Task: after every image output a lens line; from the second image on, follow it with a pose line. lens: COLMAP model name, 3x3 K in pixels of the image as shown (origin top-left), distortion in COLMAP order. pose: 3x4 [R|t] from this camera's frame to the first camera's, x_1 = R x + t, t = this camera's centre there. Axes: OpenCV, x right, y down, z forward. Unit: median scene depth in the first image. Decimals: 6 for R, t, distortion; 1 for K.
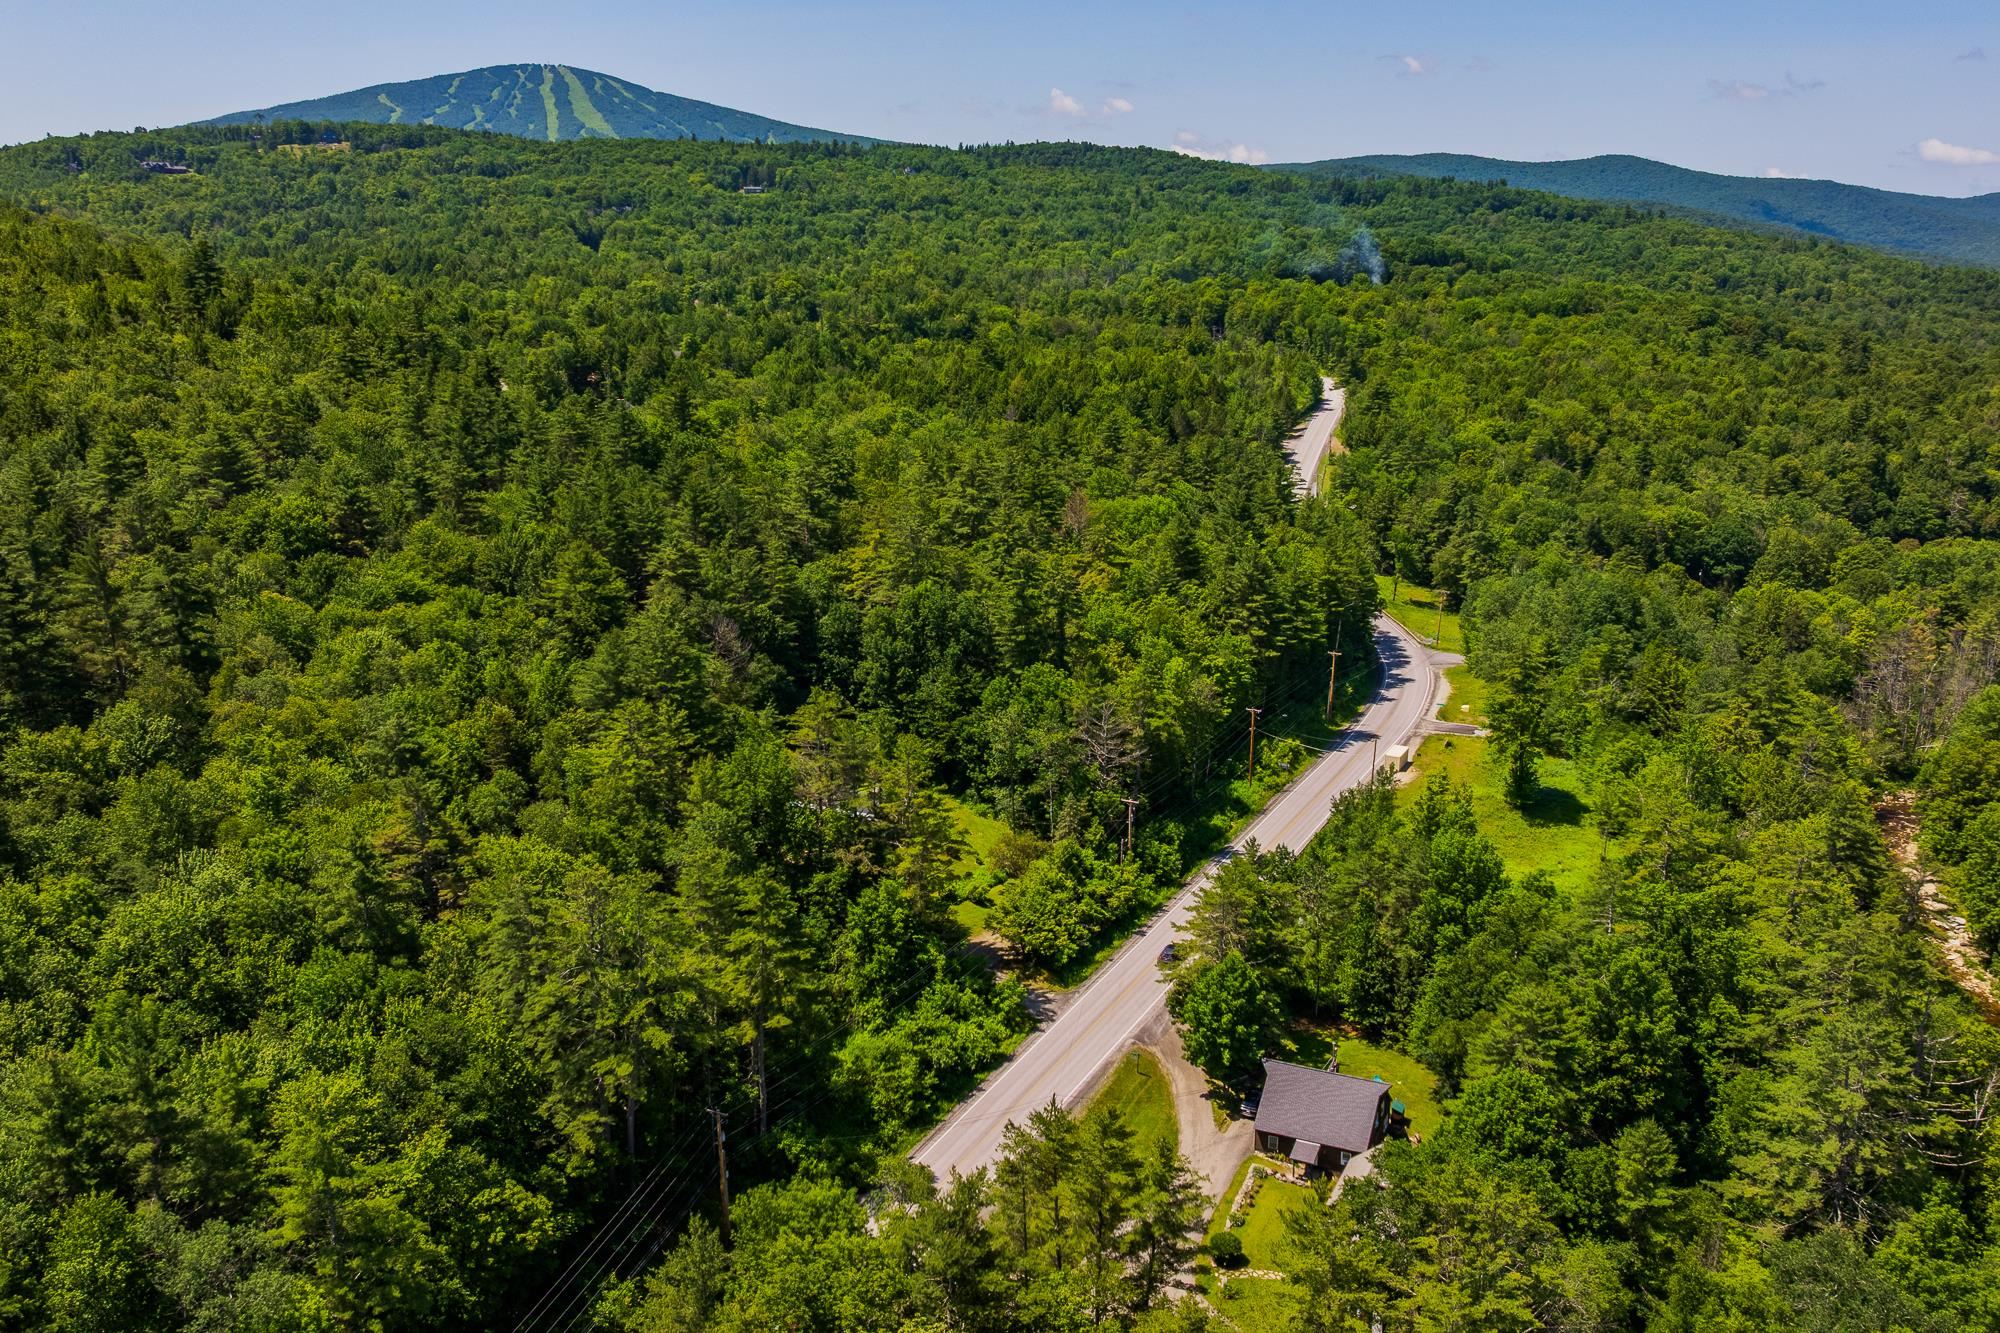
lens RADIAL K [[1651.0, 0, 1011.1], [0, 1651.0, 656.5], [0, 0, 1]] dist [-0.028020, -0.008299]
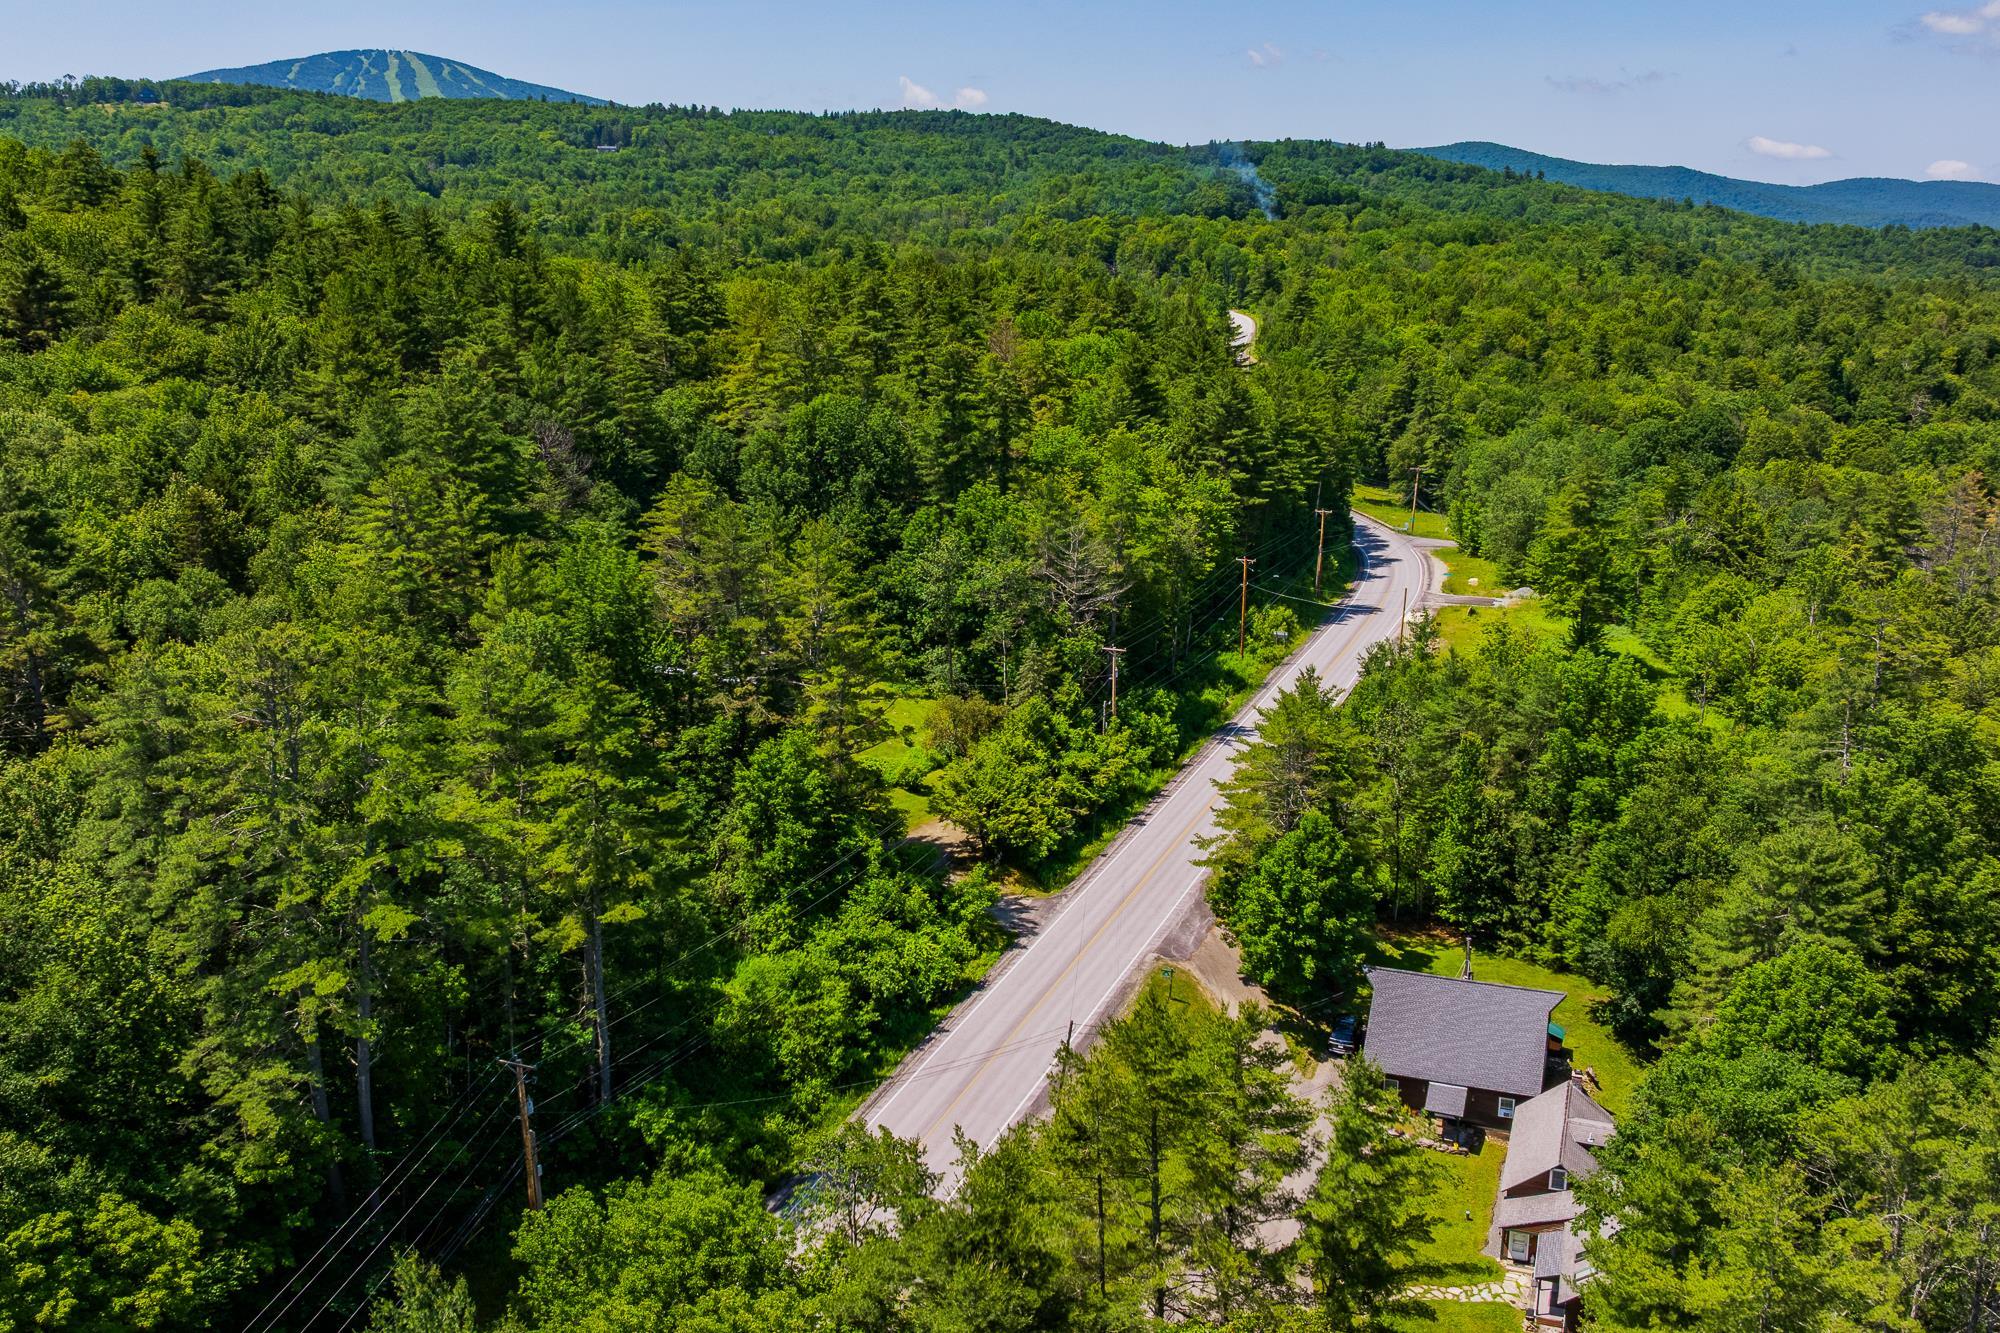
lens RADIAL K [[1651.0, 0, 1011.1], [0, 1651.0, 656.5], [0, 0, 1]] dist [-0.028020, -0.008299]
pose [[0.996791, -0.021729, 0.077042, -0.027923], [0.021691, 0.999764, 0.001339, 0.080816], [-0.077053, 0.000336, 0.997027, 0.242620]]
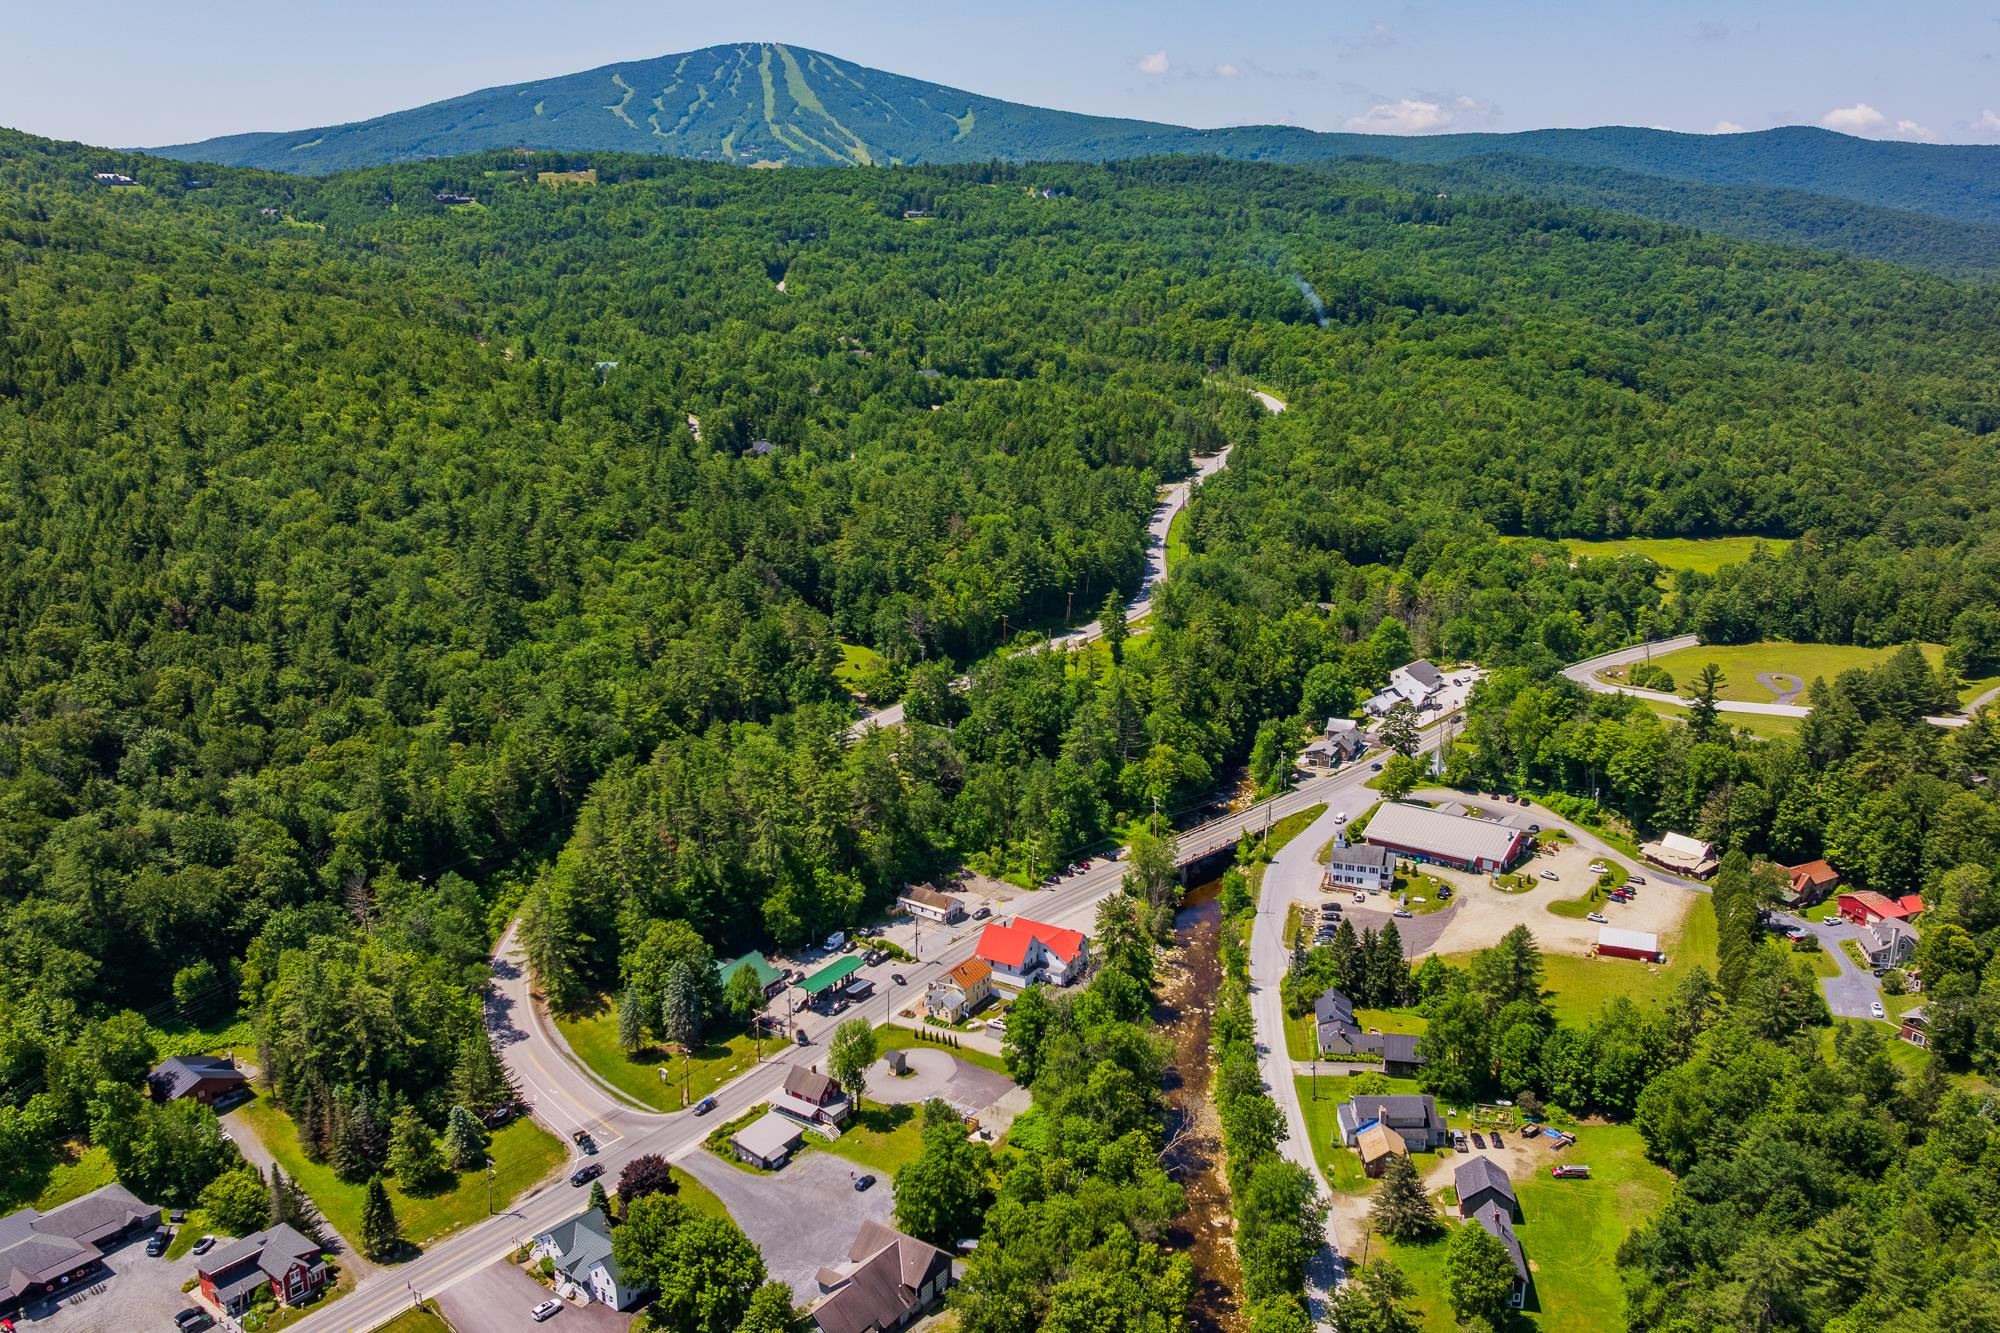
lens RADIAL K [[1651.0, 0, 1011.1], [0, 1651.0, 656.5], [0, 0, 1]] dist [-0.028020, -0.008299]
pose [[0.992053, 0.030260, -0.122131, 0.467500], [-0.026633, 0.999158, 0.031222, 0.018663], [0.122973, -0.027721, 0.992023, -1.350483]]
